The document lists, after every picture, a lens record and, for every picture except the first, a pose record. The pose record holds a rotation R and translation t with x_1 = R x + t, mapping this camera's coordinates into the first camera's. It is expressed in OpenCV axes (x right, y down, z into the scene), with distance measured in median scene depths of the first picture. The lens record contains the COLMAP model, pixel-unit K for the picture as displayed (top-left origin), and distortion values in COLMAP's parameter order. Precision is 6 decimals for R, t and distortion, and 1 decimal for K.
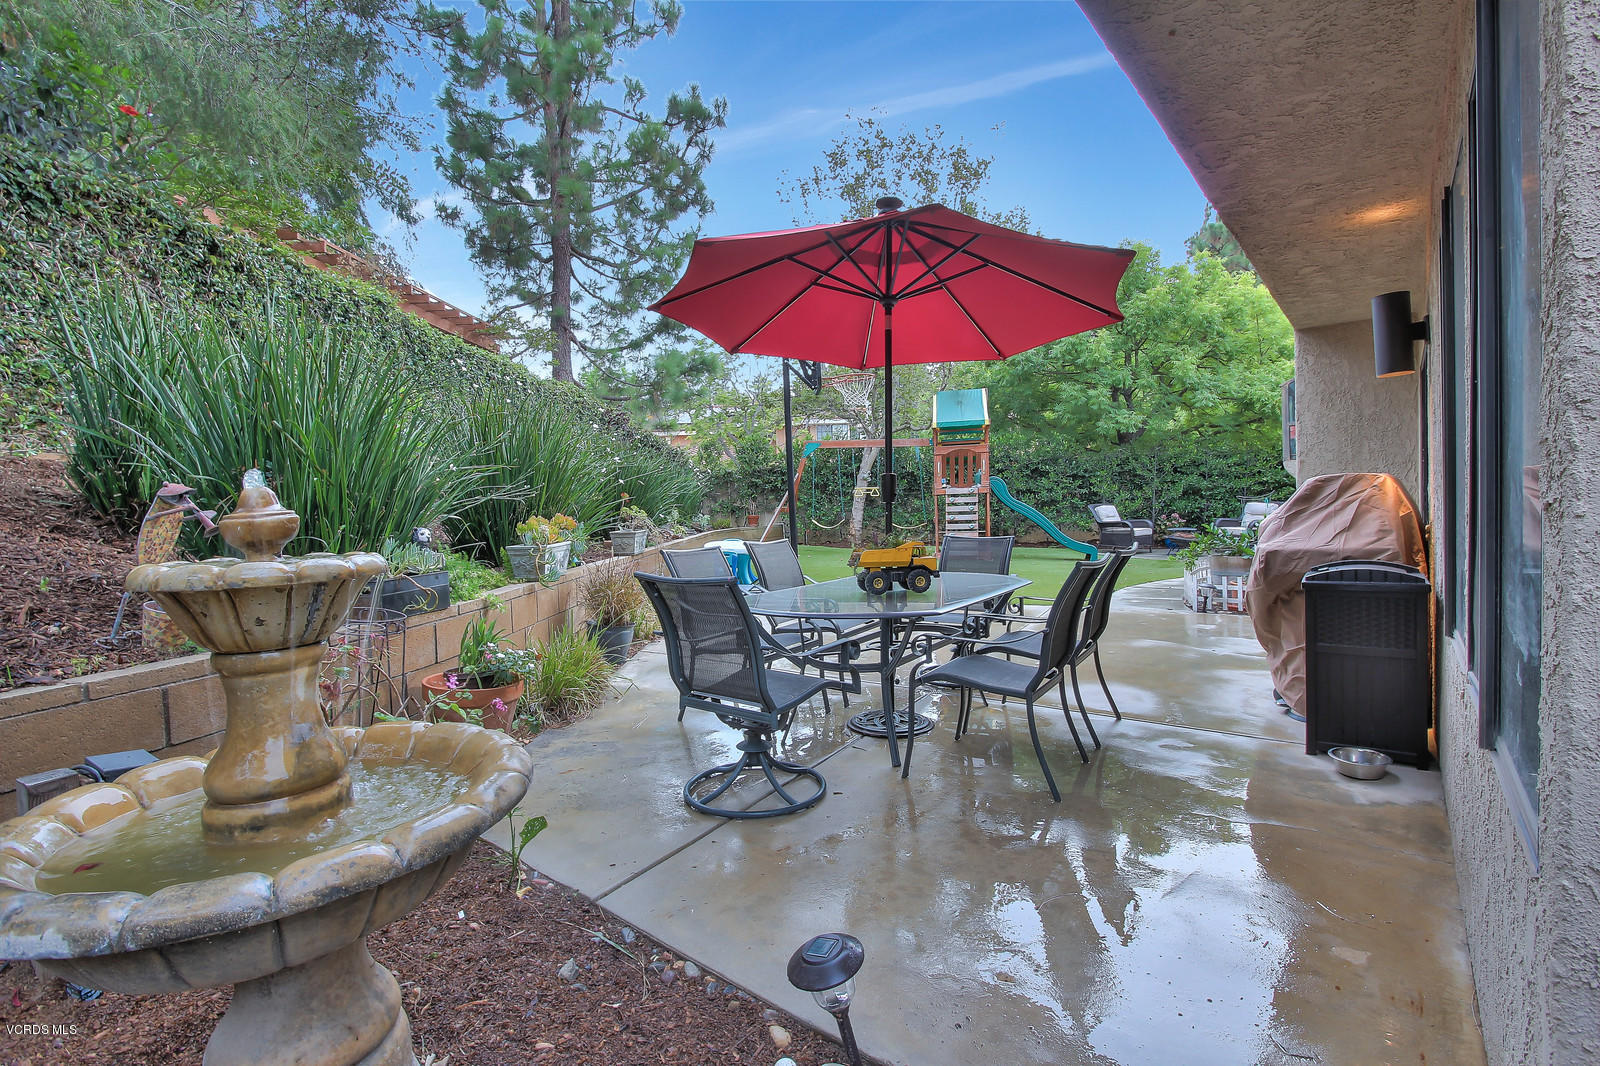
lens RADIAL K [[749.7, 0, 808.5], [0, 749.7, 525.7], [0, 0, 1]] dist [-0.018901, 0.000289]
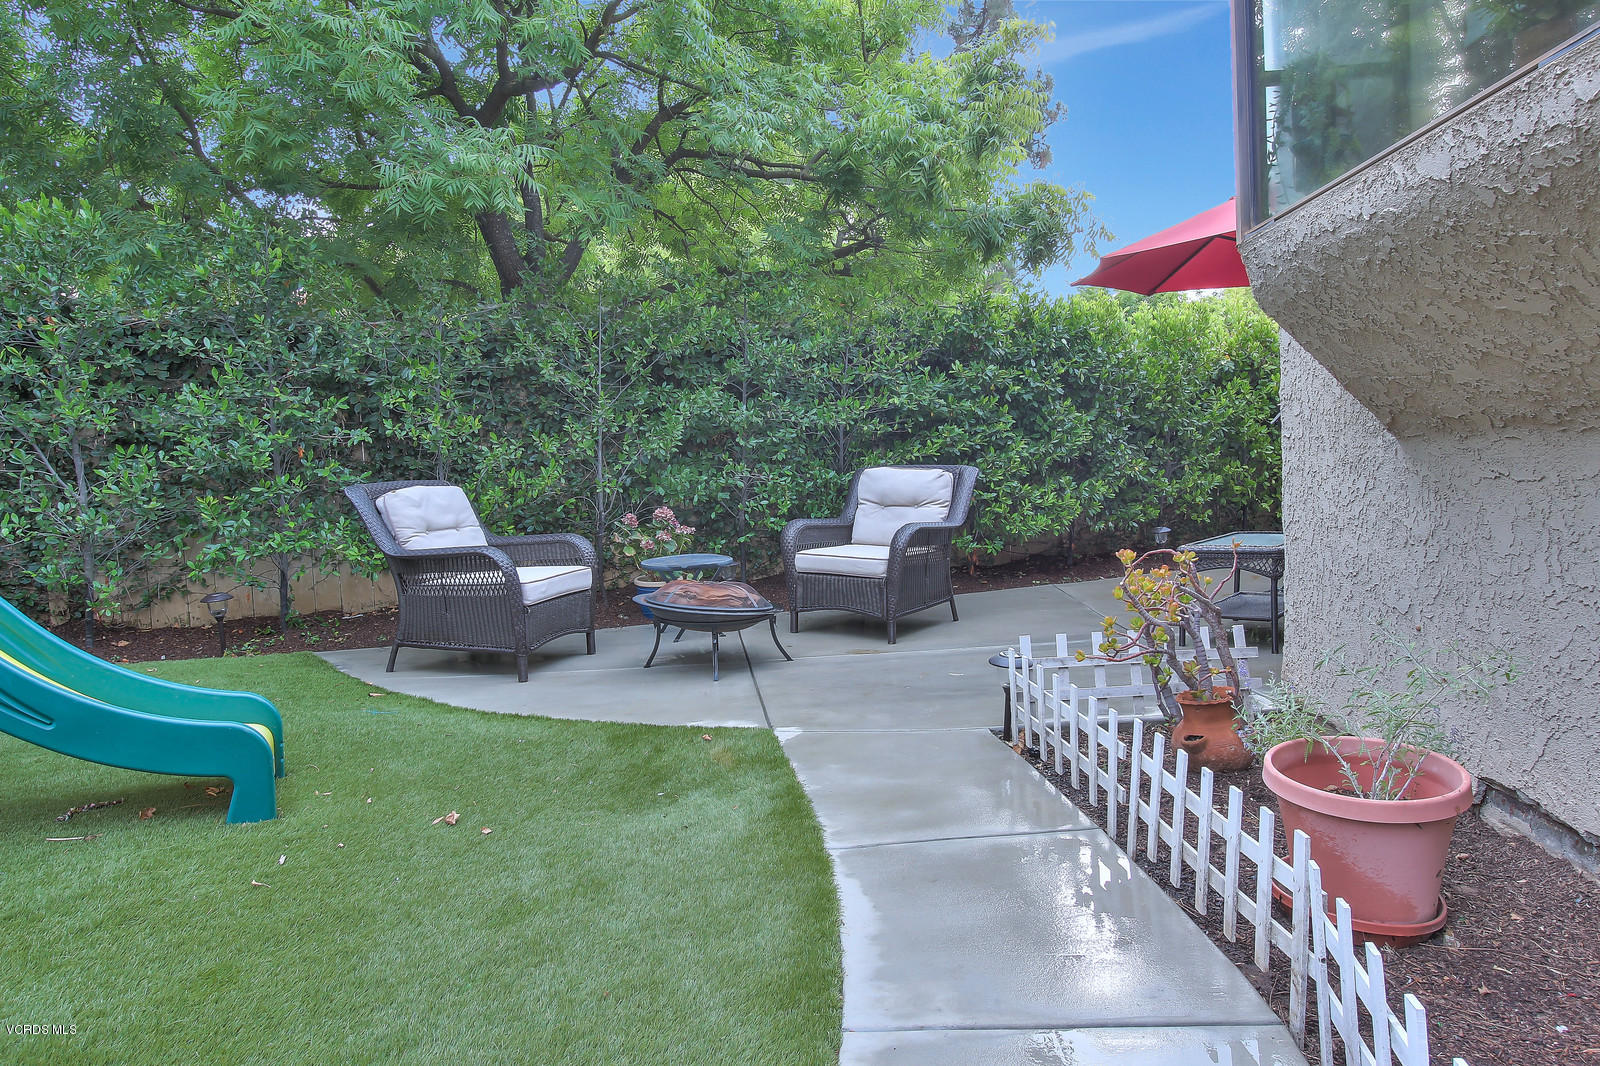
lens RADIAL K [[990.7, 0, 808.5], [0, 990.7, 530.5], [0, 0, 1]] dist [0.006271, 0.001701]
pose [[0.815582, -0.045661, 0.576838, 0.303784], [0.037040, 0.998957, 0.026705, -0.016029], [-0.577455, -0.000414, 0.816422, 0.631952]]
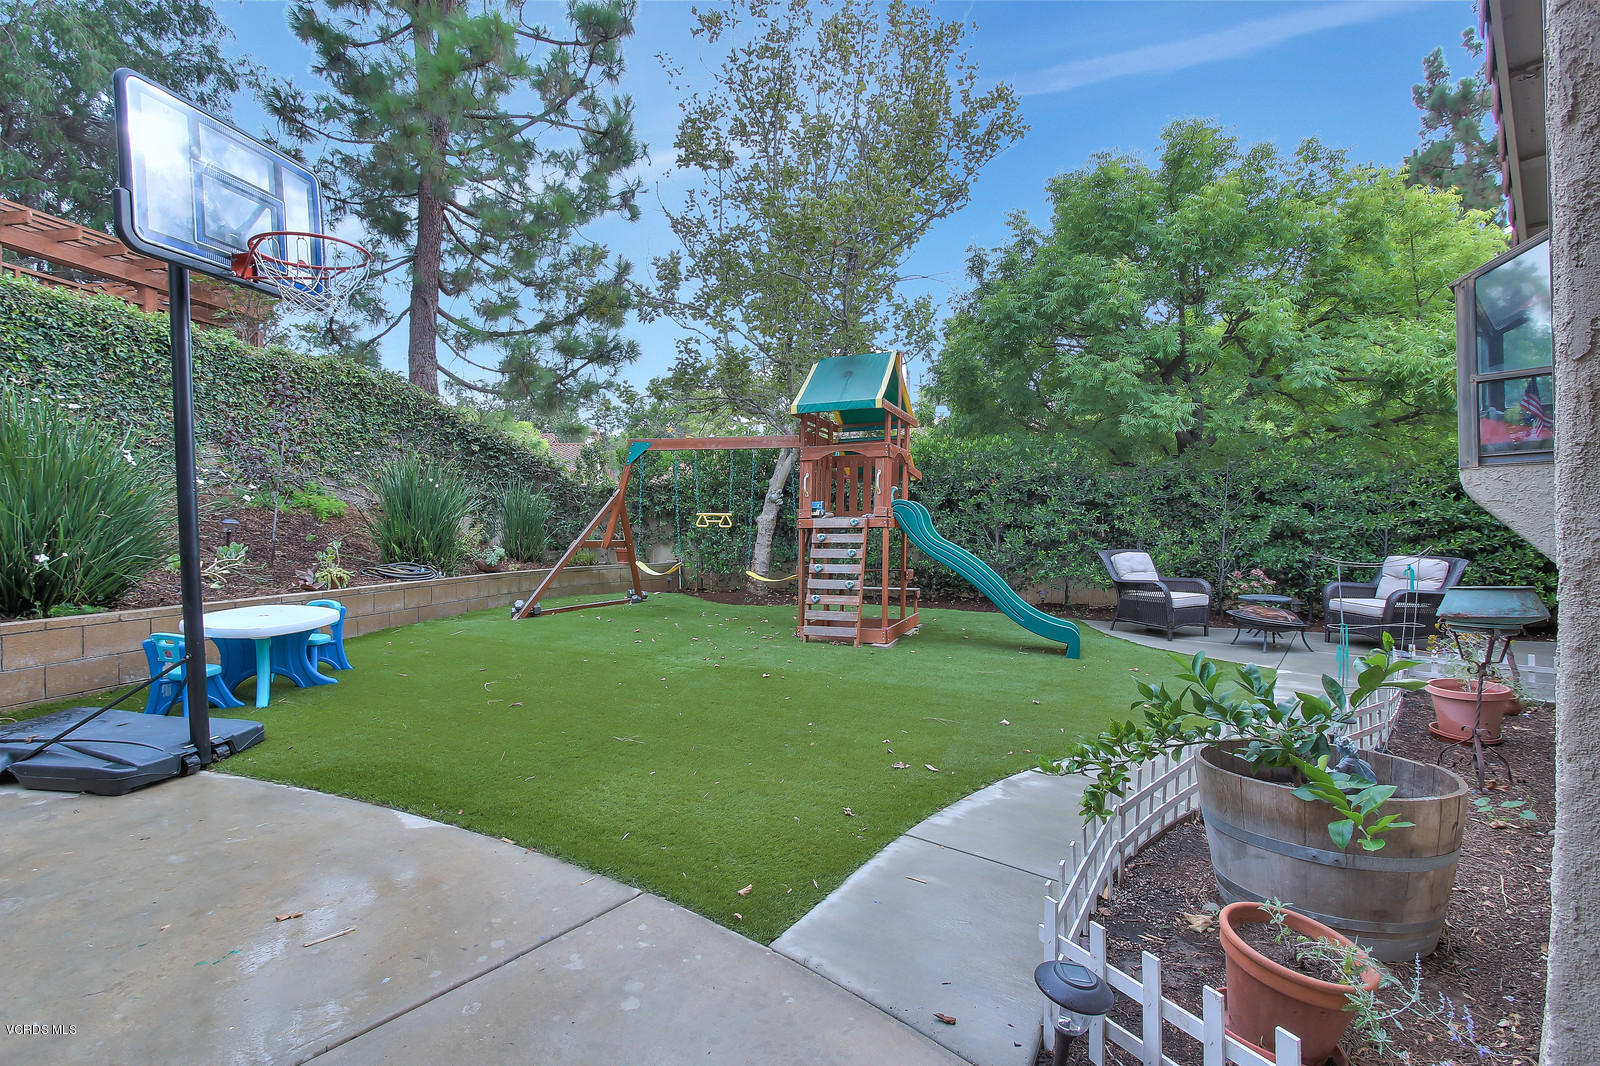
lens RADIAL K [[749.7, 0, 804.2], [0, 749.7, 528.5], [0, 0, 1]] dist [-0.018901, 0.000289]
pose [[0.987297, 0.028252, -0.156351, 0.228709], [-0.032728, 0.999123, -0.026127, -0.022029], [0.155476, 0.030912, 0.987356, 0.358898]]
